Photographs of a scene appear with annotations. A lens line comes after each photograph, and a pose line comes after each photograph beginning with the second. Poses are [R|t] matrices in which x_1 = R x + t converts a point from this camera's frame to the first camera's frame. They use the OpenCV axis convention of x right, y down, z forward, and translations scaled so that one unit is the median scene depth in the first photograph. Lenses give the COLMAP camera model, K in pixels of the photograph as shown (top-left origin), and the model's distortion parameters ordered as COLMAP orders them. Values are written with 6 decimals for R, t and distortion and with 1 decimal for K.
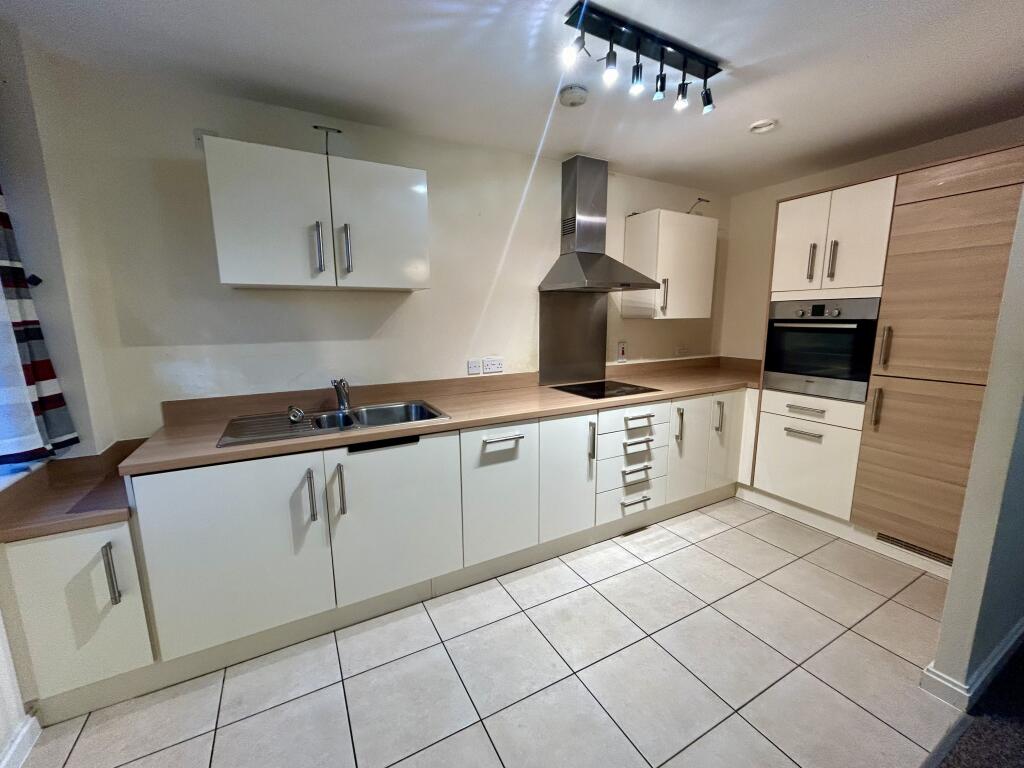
lens RADIAL K [[415.2, 0, 513.2], [0, 415.2, 385.6], [0, 0, 1]] dist [-0.003276, -0.000556]
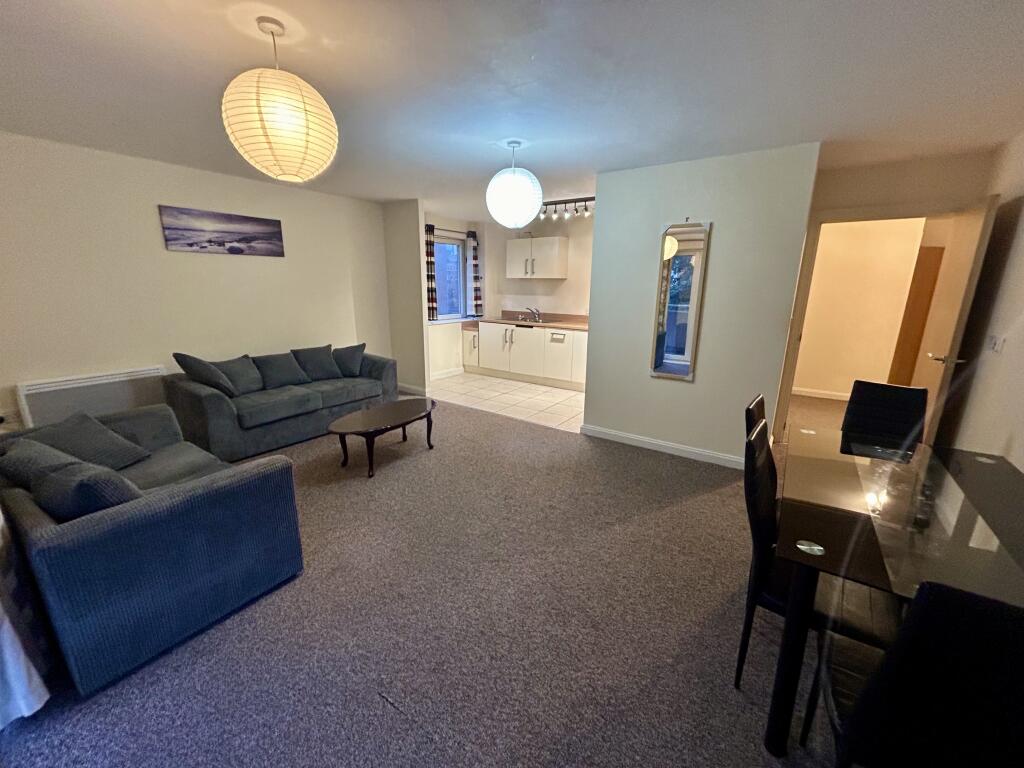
lens RADIAL K [[415.2, 0, 512.8], [0, 415.2, 381.7], [0, 0, 1]] dist [-0.003276, -0.000556]
pose [[0.449047, 0.218542, -0.866370, 2.644086], [-0.163412, 0.973360, 0.160832, 0.050749], [0.878438, 0.069355, 0.472797, -0.633650]]
